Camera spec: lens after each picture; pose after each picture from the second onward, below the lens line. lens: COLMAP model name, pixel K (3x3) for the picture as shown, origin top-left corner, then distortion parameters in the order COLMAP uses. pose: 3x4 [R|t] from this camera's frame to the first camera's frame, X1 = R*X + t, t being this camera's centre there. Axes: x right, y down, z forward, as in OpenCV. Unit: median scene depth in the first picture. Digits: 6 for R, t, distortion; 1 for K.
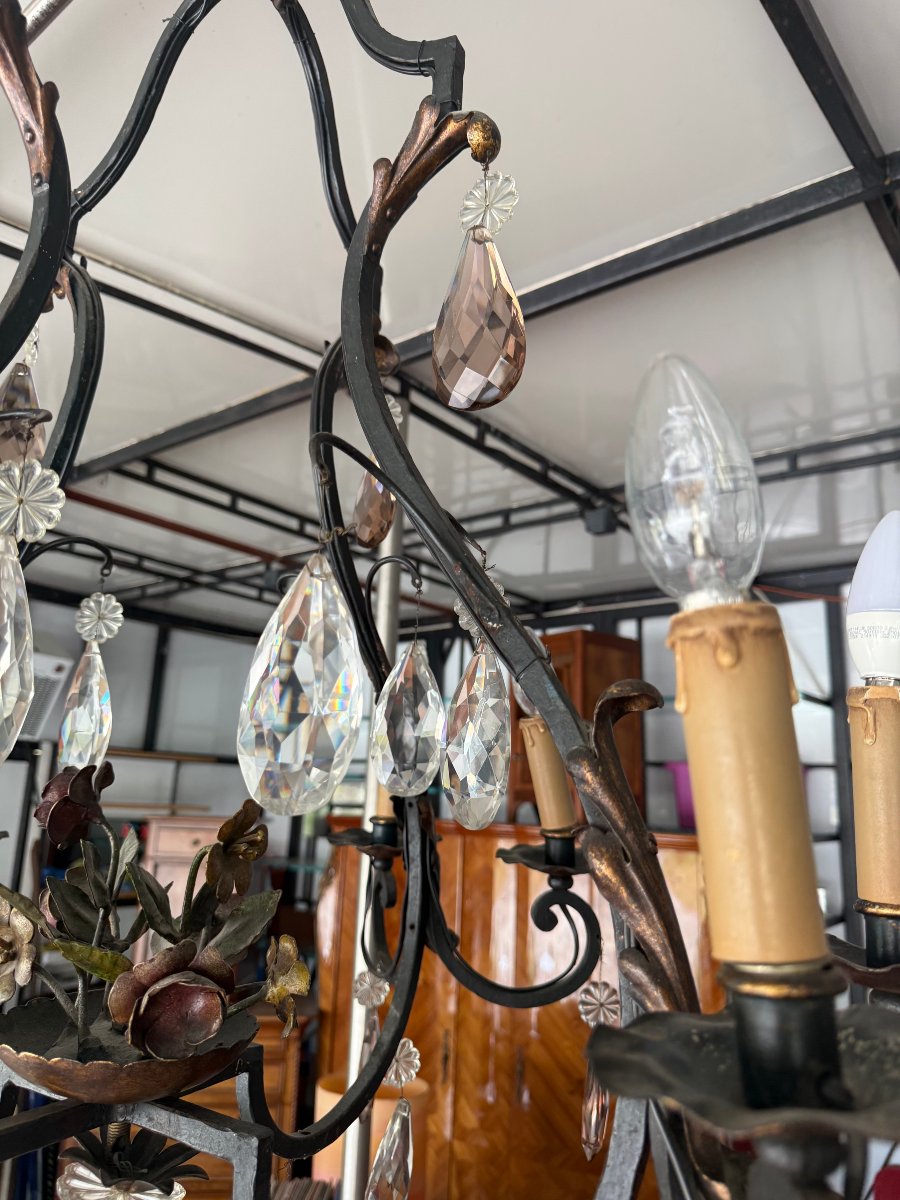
lens RADIAL K [[852.3, 0, 455.3], [0, 852.3, 591.2], [0, 0, 1]] dist [0.013946, -0.033436]
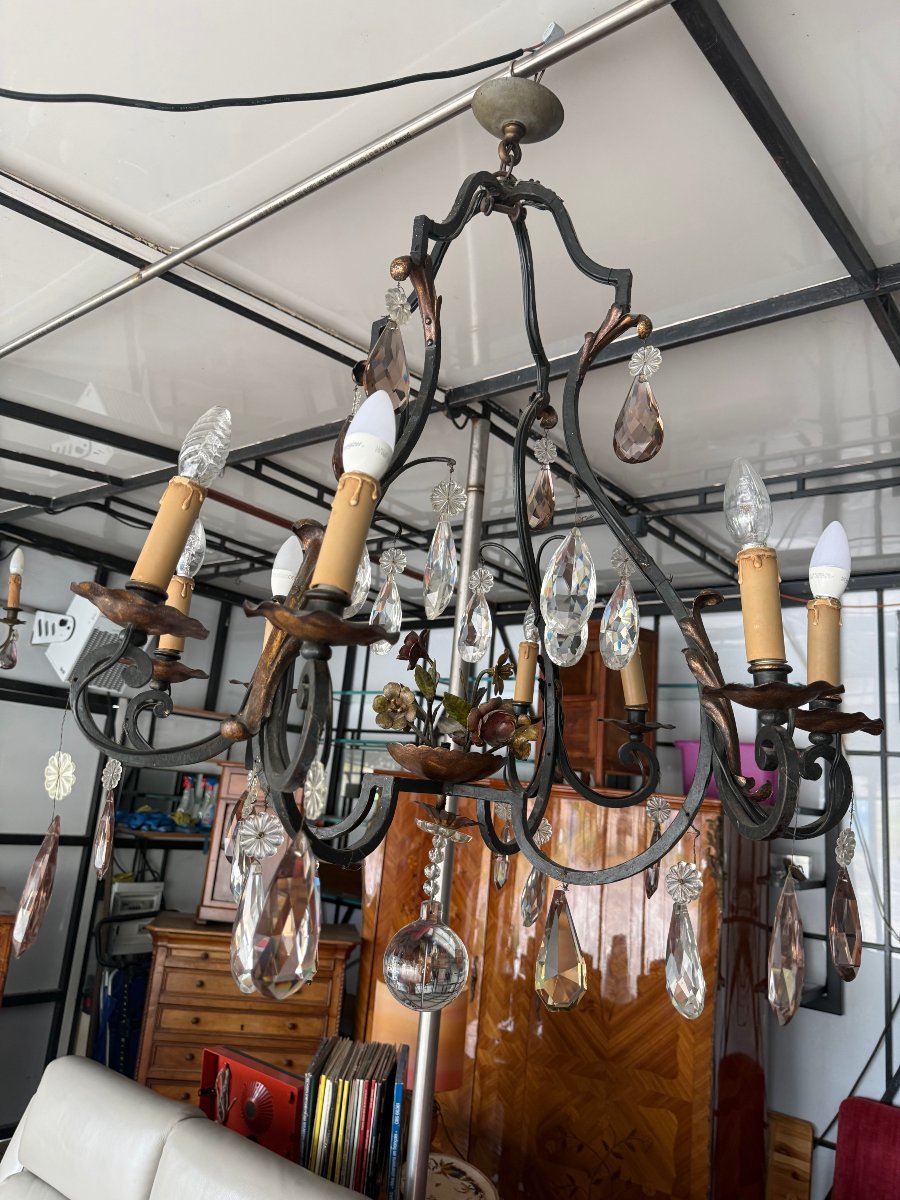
lens RADIAL K [[844.2, 0, 444.9], [0, 844.2, 604.9], [0, 0, 1]] dist [0.052124, -0.077208]
pose [[0.998534, 0.051104, -0.017838, -0.275090], [-0.050814, 0.998574, 0.016344, 0.086714], [0.018648, -0.015413, 0.999707, -0.768224]]
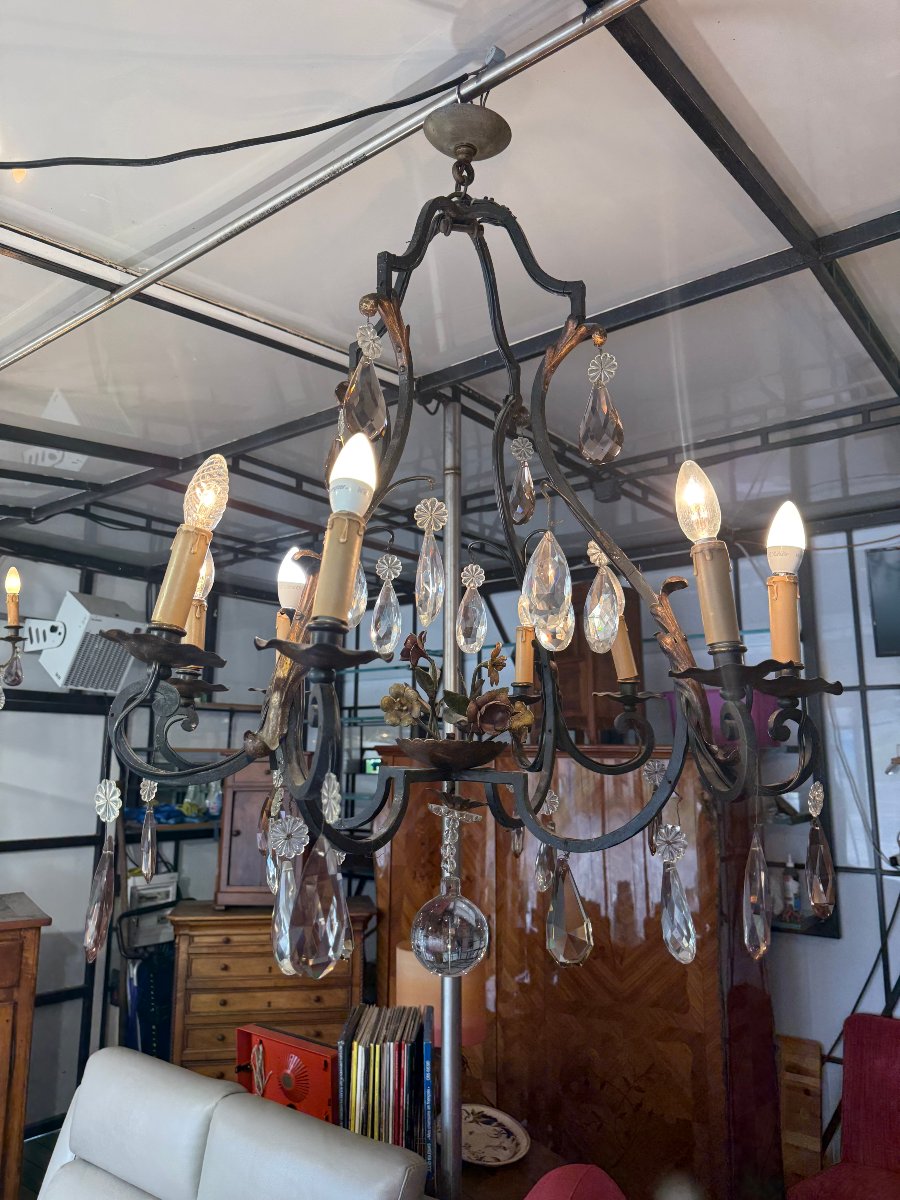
lens RADIAL K [[844.5, 0, 450.0], [0, 844.5, 600.0], [0, 0, 1]] dist [0.069486, -0.113517]
pose [[0.999425, -0.032830, 0.008428, -0.295321], [0.032339, 0.998072, 0.052975, 0.006512], [-0.010151, -0.052672, 0.998560, -0.903853]]
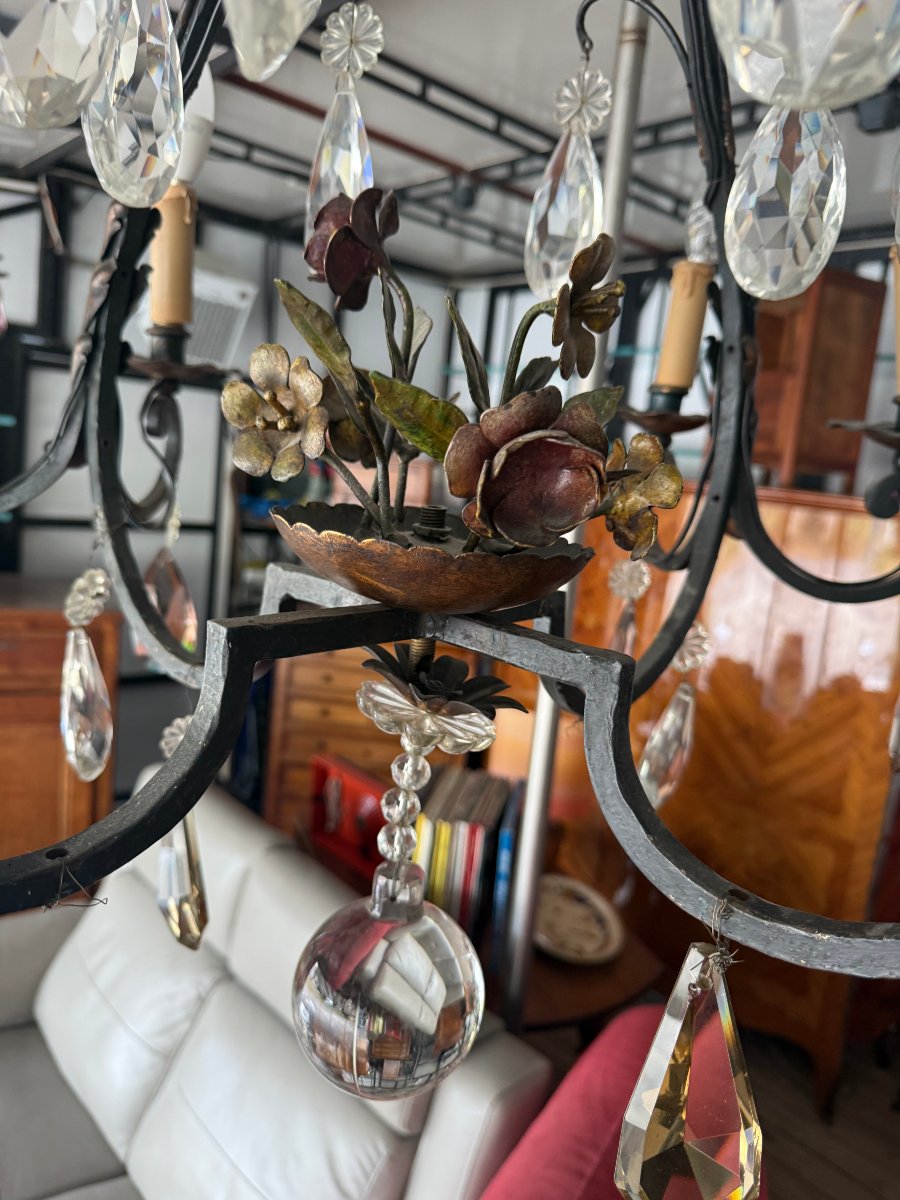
lens RADIAL K [[856.0, 0, 451.5], [0, 856.0, 602.8], [0, 0, 1]] dist [0.010955, -0.103268]
pose [[0.980091, 0.093548, -0.175128, -0.167058], [-0.019200, 0.922568, 0.385357, 0.198131], [0.197617, -0.374323, 0.905997, 0.193095]]
